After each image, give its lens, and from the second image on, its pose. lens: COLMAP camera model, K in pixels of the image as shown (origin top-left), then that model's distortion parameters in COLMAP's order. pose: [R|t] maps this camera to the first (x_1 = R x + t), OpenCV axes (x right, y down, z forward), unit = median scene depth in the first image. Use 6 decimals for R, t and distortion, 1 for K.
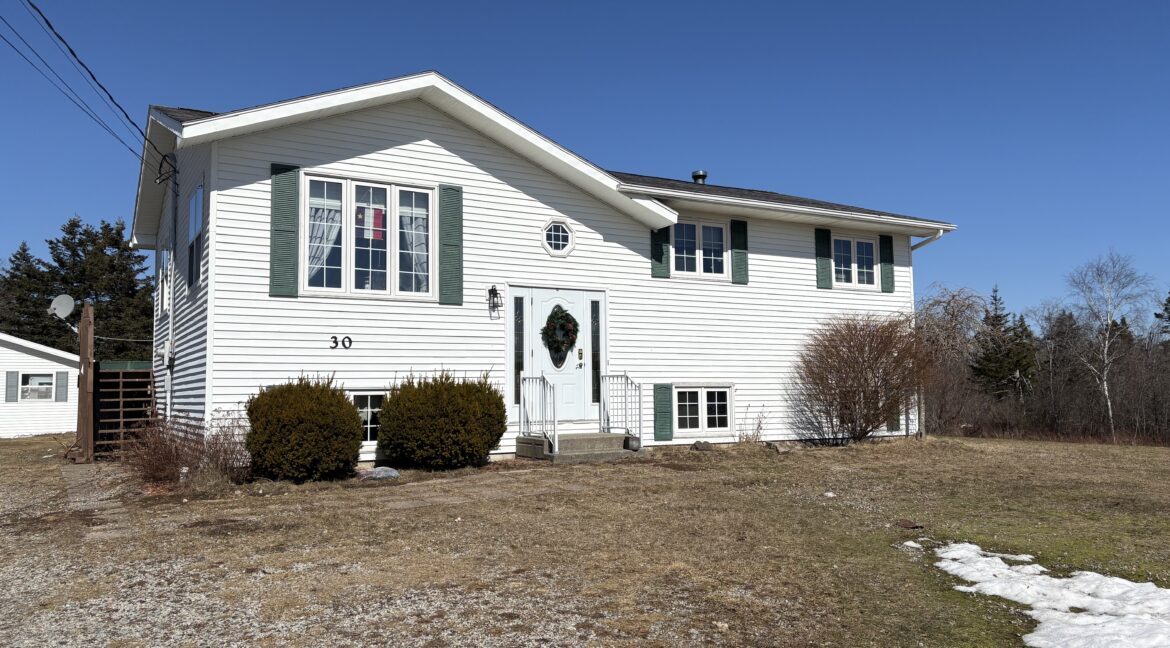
lens RADIAL K [[886.1, 0, 588.5], [0, 886.1, 322.3], [0, 0, 1]] dist [0.064343, -0.060981]
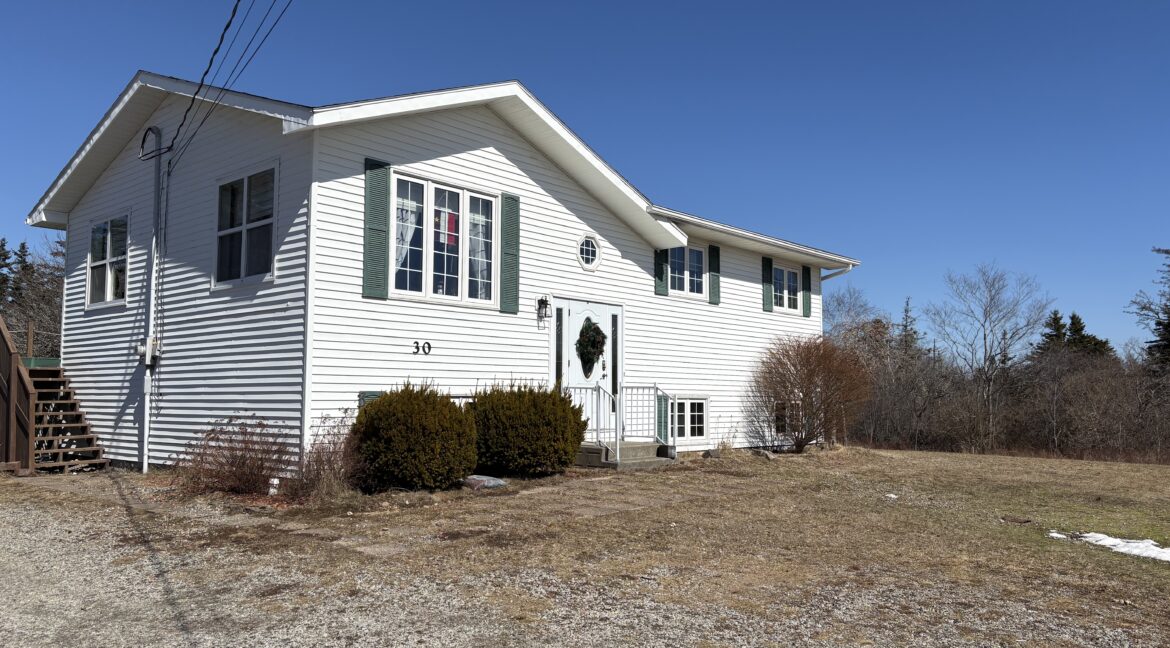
lens RADIAL K [[886.1, 0, 580.4], [0, 886.1, 325.0], [0, 0, 1]] dist [0.064343, -0.060981]
pose [[0.948987, 0.041661, 0.312551, -0.373667], [-0.040172, 0.999130, -0.011204, 0.001283], [-0.312746, -0.001923, 0.949835, 0.021482]]
